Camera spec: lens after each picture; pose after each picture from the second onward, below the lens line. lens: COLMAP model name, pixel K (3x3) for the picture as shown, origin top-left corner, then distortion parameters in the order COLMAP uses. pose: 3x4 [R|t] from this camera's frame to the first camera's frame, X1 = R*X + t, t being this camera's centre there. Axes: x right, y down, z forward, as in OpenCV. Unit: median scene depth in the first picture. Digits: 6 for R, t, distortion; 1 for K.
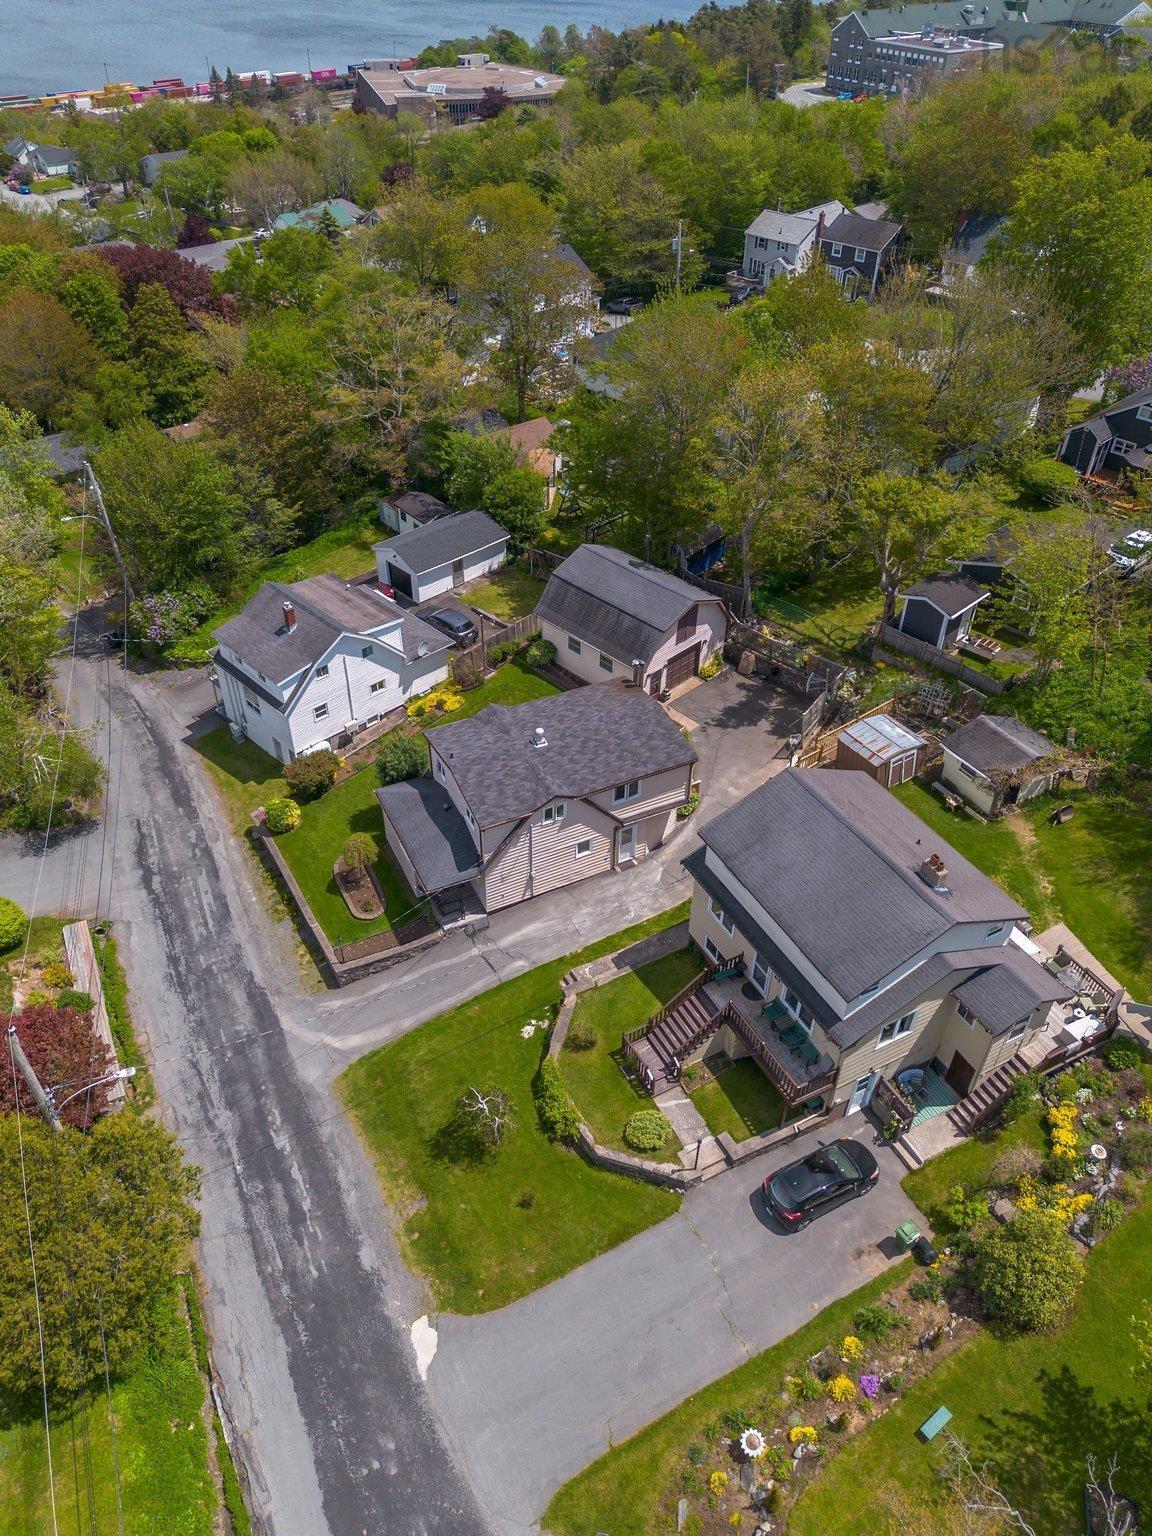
lens RADIAL K [[1081.0, 0, 568.4], [0, 1081.0, 758.3], [0, 0, 1]] dist [0.074564, -0.073371]
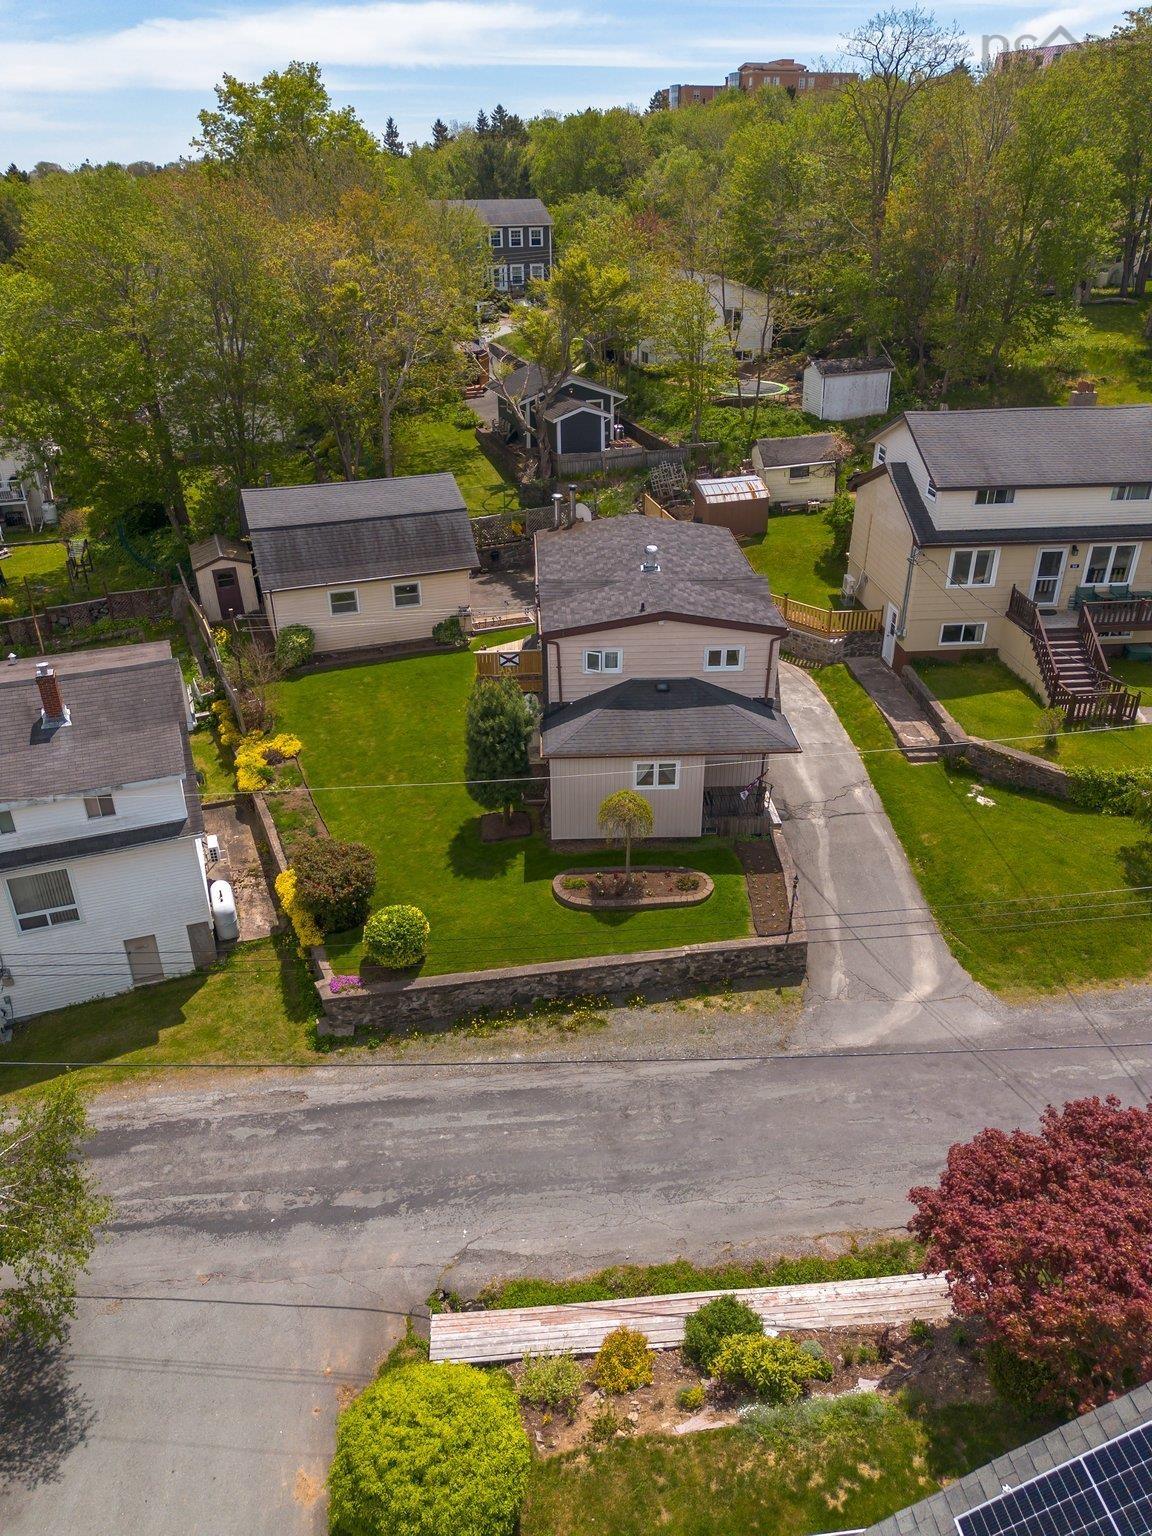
lens RADIAL K [[1088.9, 0, 570.6], [0, 1088.9, 759.5], [0, 0, 1]] dist [0.063895, -0.062451]
pose [[0.406663, -0.436694, 0.802448, -0.620848], [0.586772, 0.798086, 0.136957, -0.039480], [-0.700231, 0.415159, 0.580792, 0.605511]]
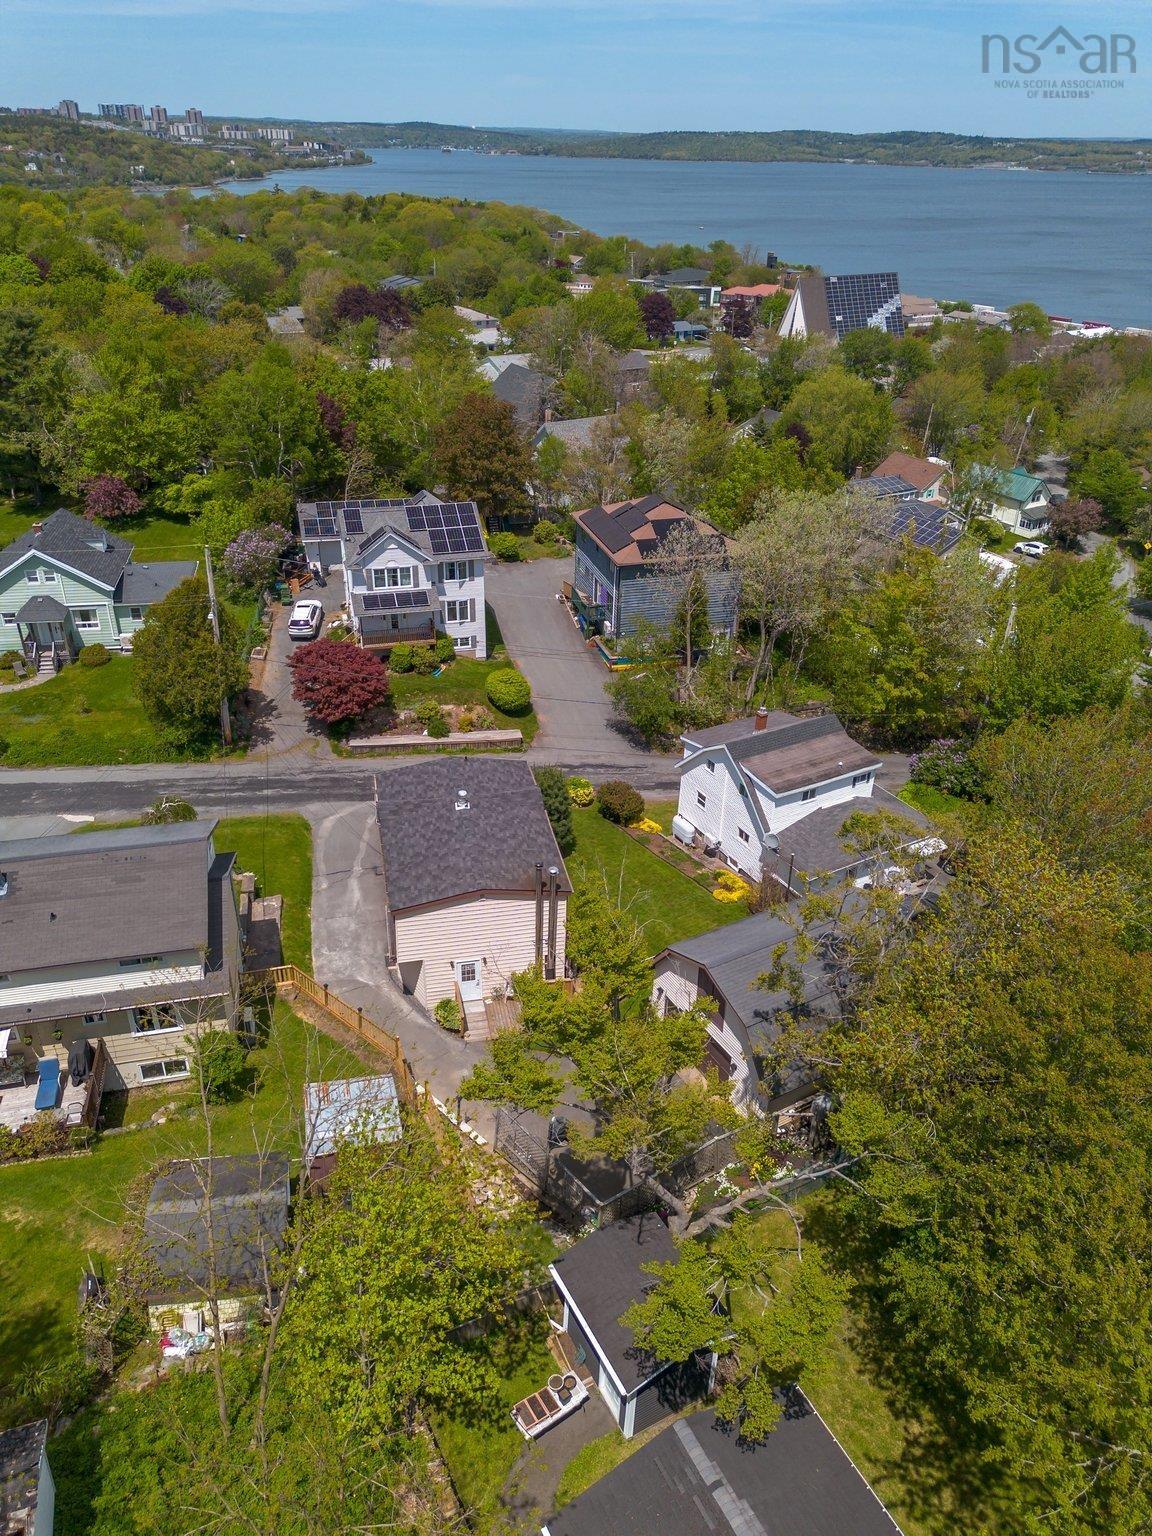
lens RADIAL K [[1088.9, 0, 570.6], [0, 1088.9, 759.5], [0, 0, 1]] dist [0.063895, -0.062451]
pose [[-0.246810, 0.461475, -0.852130, 0.690908], [-0.629745, 0.591970, 0.502983, -0.536340], [0.736550, 0.660766, 0.144508, 0.816346]]
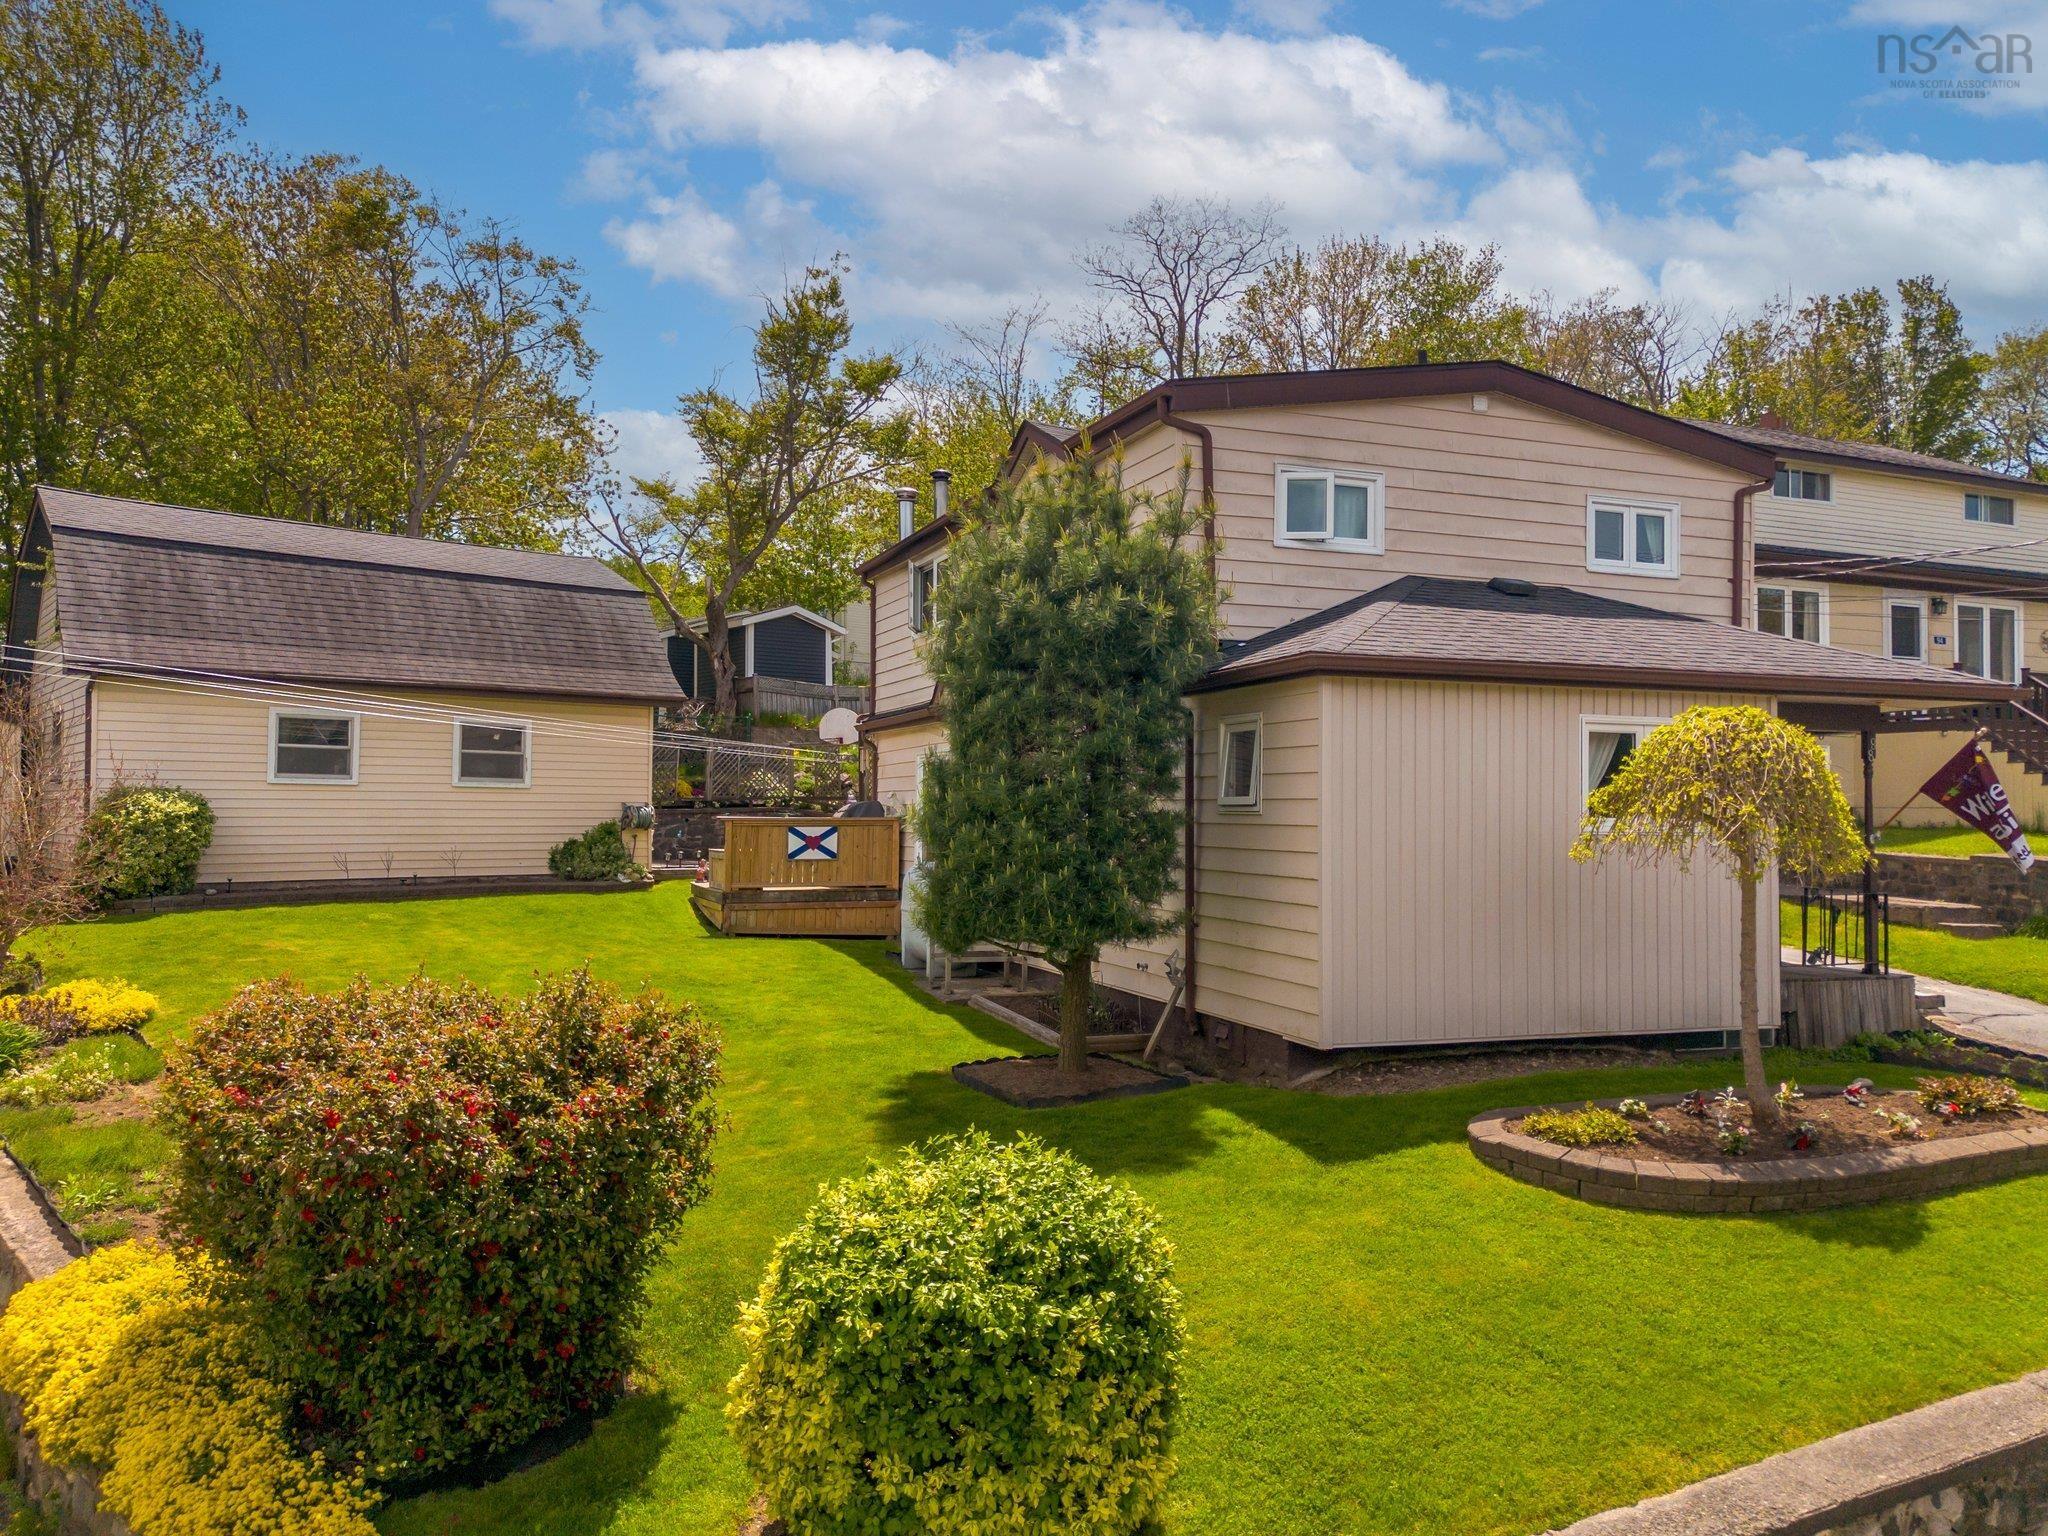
lens RADIAL K [[1451.9, 0, 1024.0], [0, 1451.9, 768.0], [0, 0, 1]] dist [0.063895, -0.062451]
pose [[0.086906, 0.020144, 0.996013, -0.368202], [0.620136, 0.781373, -0.069912, 0.030204], [-0.779665, 0.623740, 0.055414, 0.974978]]
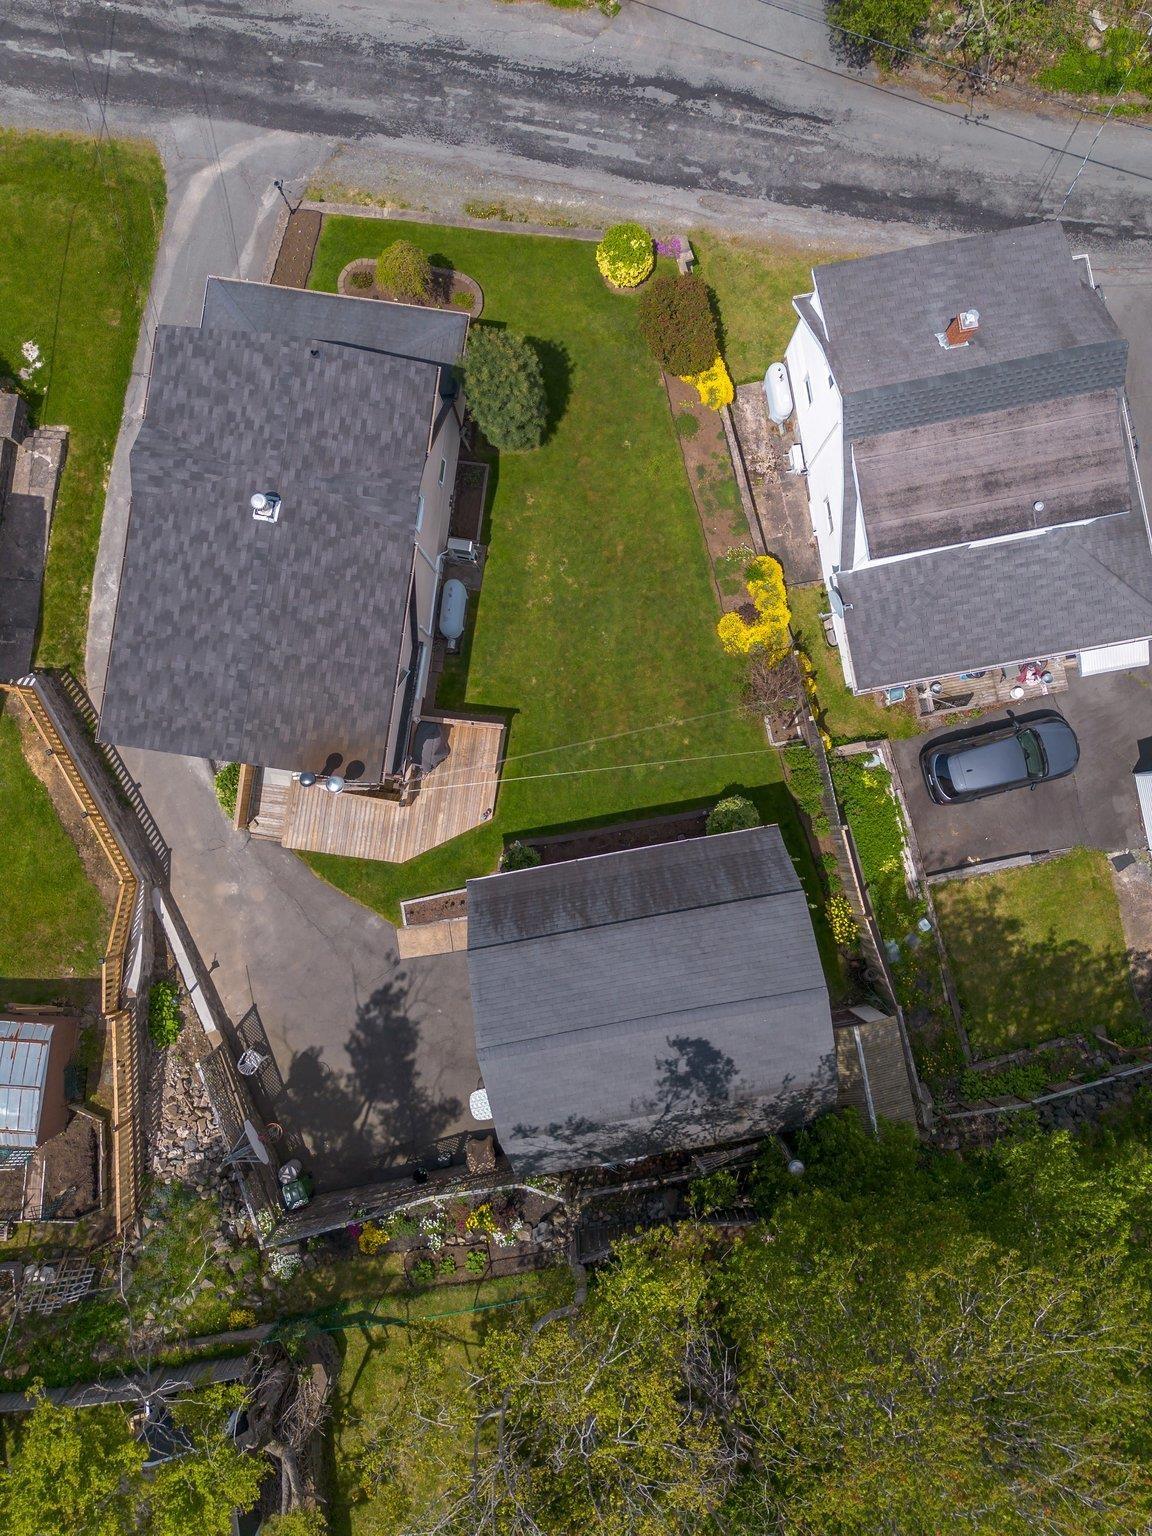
lens RADIAL K [[1081.0, 0, 568.4], [0, 1081.0, 758.3], [0, 0, 1]] dist [0.074564, -0.073371]
pose [[-0.562153, 0.826697, -0.023580, 0.003589], [-0.507068, -0.322002, 0.799498, -0.522079], [0.653350, 0.461396, 0.600206, 0.746218]]
